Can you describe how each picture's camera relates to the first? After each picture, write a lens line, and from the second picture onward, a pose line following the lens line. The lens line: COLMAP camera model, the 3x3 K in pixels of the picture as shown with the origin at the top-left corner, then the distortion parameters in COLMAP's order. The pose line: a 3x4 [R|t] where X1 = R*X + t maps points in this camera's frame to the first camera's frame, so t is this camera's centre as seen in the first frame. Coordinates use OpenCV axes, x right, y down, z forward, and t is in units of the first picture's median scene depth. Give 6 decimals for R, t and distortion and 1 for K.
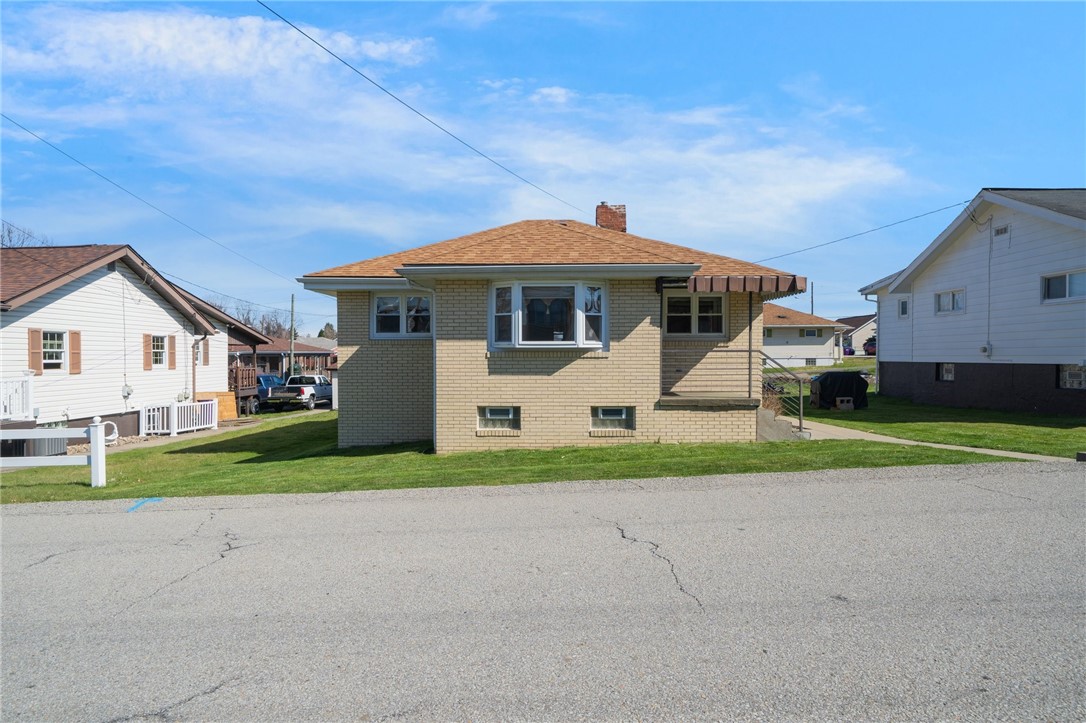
lens RADIAL K [[574.9, 0, 543.5], [0, 574.9, 369.4], [0, 0, 1]] dist [-0.000484, 0.000174]
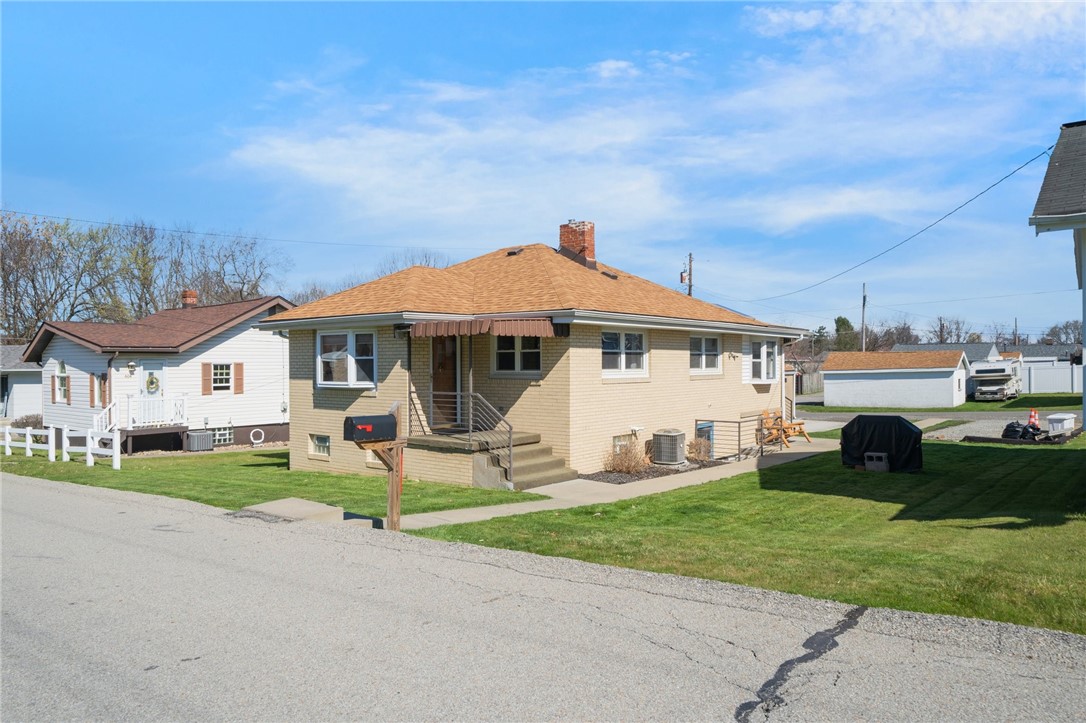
lens RADIAL K [[741.9, 0, 543.4], [0, 741.9, 359.5], [0, 0, 1]] dist [-0.010408, -0.000831]
pose [[0.783449, -0.003363, -0.621447, 0.937039], [-0.011660, 0.999730, -0.020110, -0.050470], [0.621347, 0.023002, 0.783198, 0.056901]]
